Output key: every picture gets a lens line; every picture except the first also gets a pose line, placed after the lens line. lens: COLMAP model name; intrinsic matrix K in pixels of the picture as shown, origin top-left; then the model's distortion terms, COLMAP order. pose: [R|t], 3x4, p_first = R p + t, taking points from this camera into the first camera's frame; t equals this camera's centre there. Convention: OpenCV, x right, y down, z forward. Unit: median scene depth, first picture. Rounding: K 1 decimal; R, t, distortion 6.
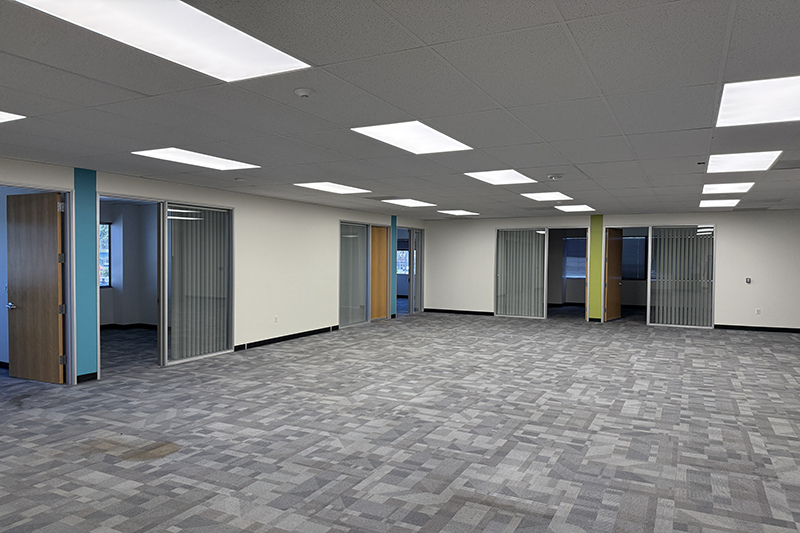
lens RADIAL K [[564.7, 0, 402.0], [0, 564.7, 265.7], [0, 0, 1]] dist [0.080527, -0.097212]
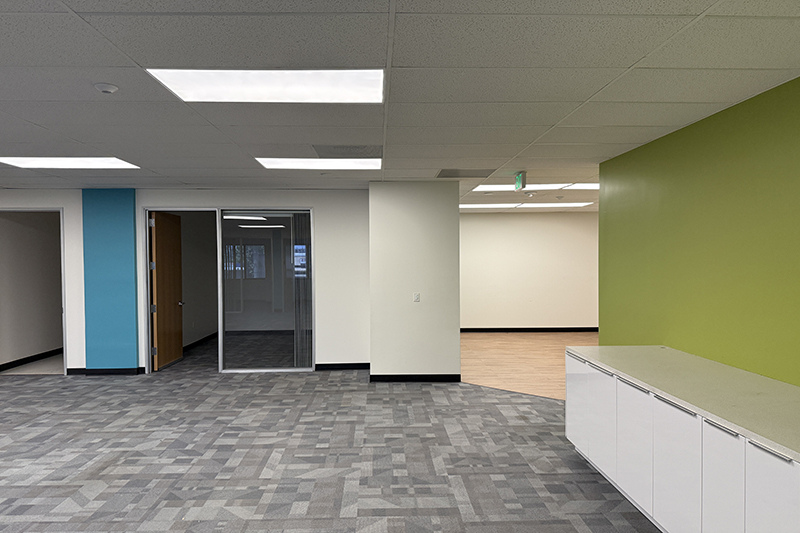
lens RADIAL K [[564.7, 0, 400.1], [0, 564.7, 264.5], [0, 0, 1]] dist [0.080527, -0.097212]
pose [[-0.492981, -0.006436, 0.870016, -1.168475], [0.021762, 0.999569, 0.019726, -0.018482], [-0.869768, 0.028658, -0.492628, 1.015565]]
